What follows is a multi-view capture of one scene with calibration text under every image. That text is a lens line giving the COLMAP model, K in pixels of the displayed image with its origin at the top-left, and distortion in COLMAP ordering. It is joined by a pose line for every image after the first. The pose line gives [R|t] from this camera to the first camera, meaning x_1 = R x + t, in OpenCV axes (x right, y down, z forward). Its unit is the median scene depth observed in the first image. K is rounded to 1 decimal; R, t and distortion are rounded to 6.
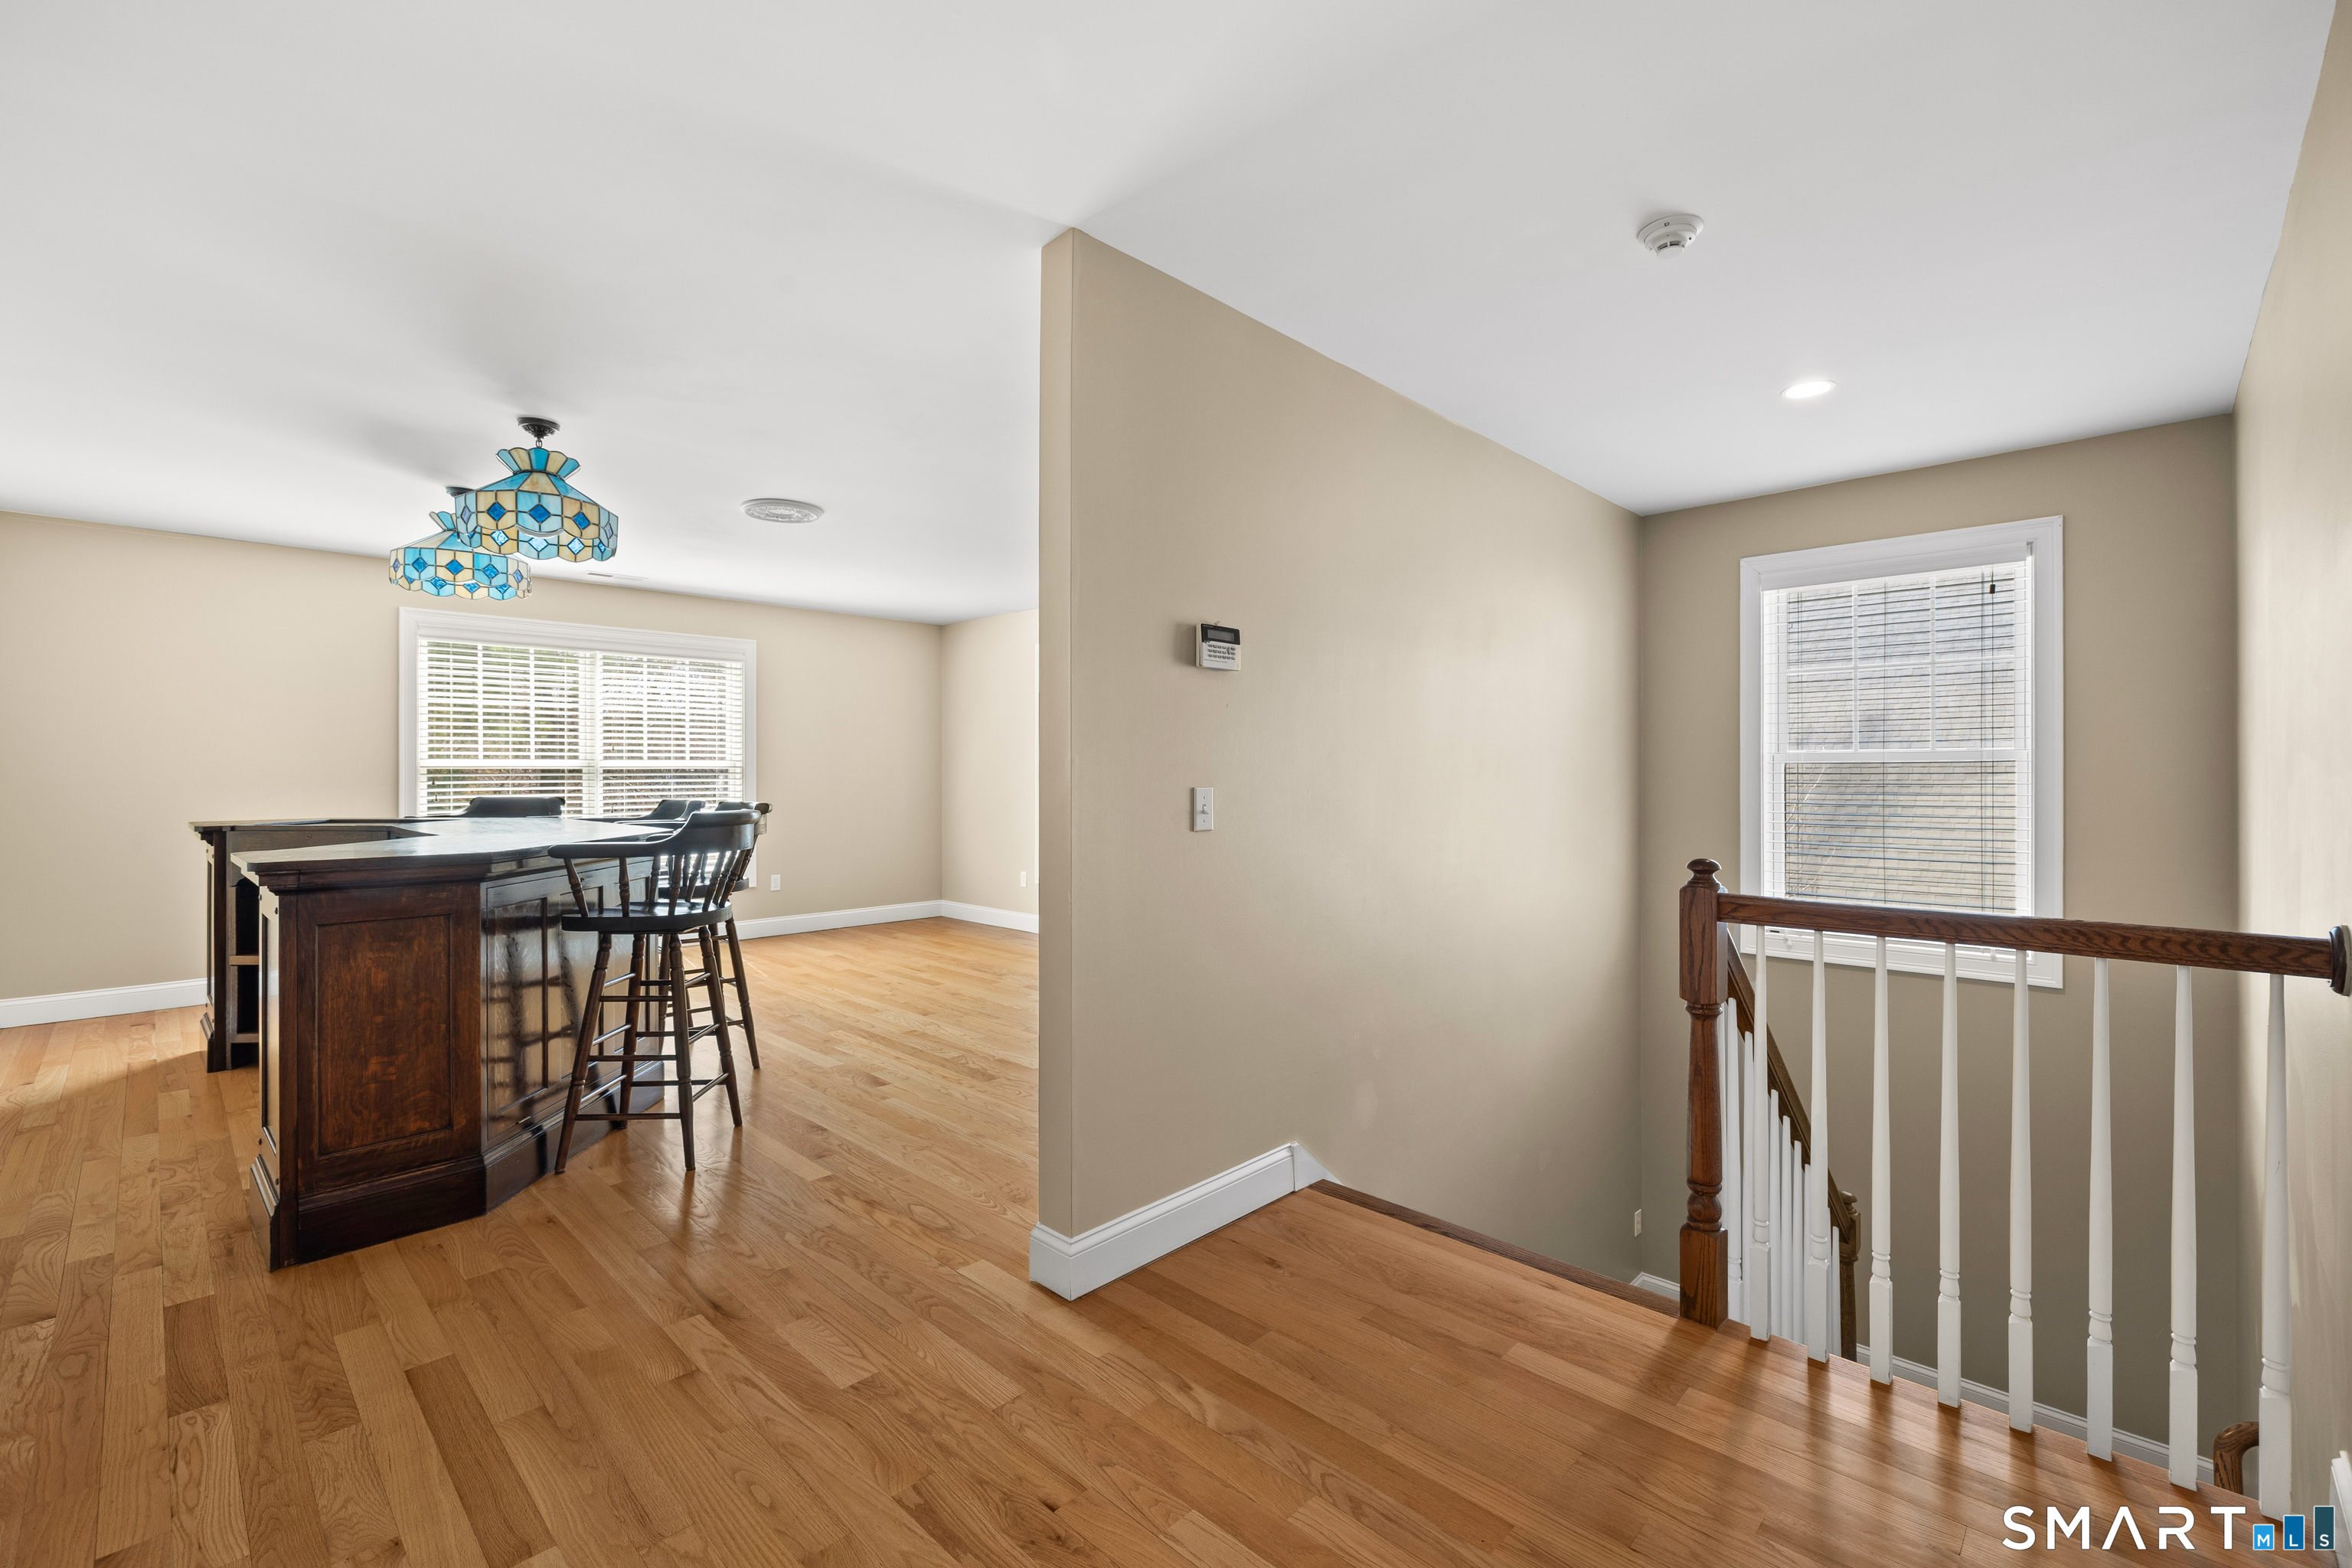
lens RADIAL K [[1001.0, 0, 1183.6], [0, 1001.0, 773.0], [0, 0, 1]] dist [-0.002164, 0.000346]
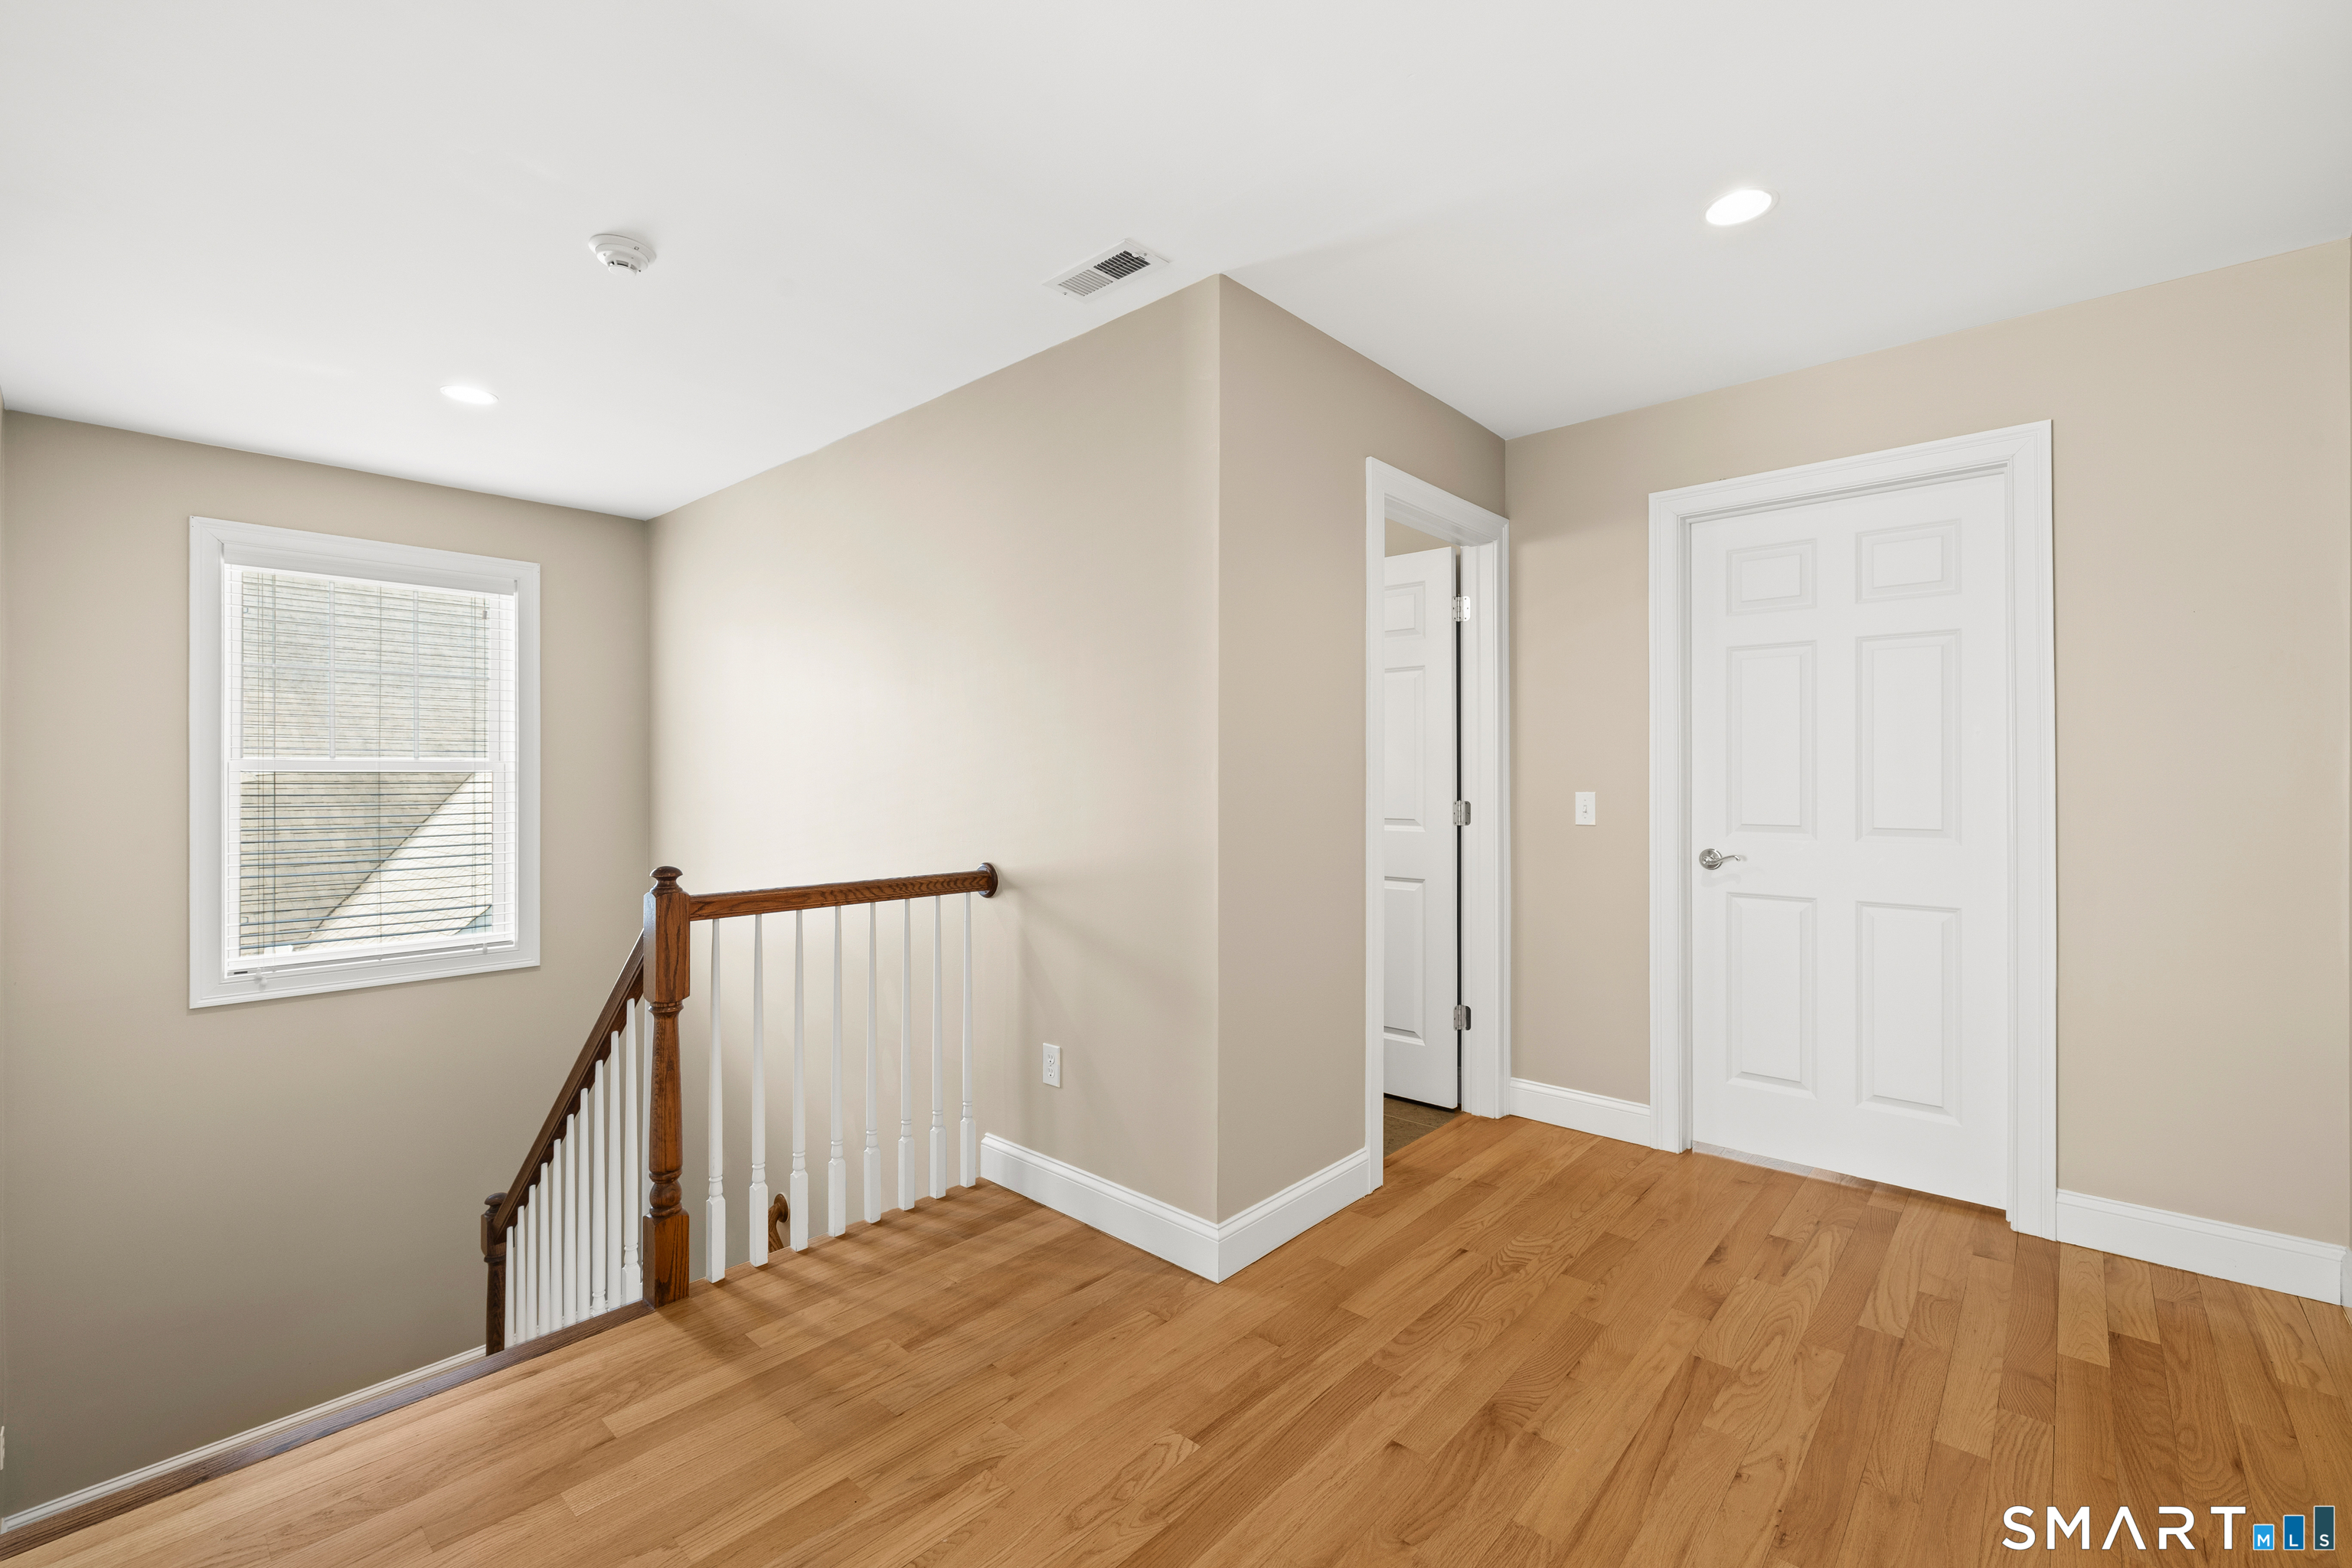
lens RADIAL K [[1001.0, 0, 1183.6], [0, 1001.0, 773.0], [0, 0, 1]] dist [-0.002164, 0.000346]
pose [[-0.033777, 0.008195, 0.999396, -0.547497], [-0.002243, 0.999963, -0.008276, -0.005787], [-0.999427, -0.002521, -0.033757, 0.472122]]
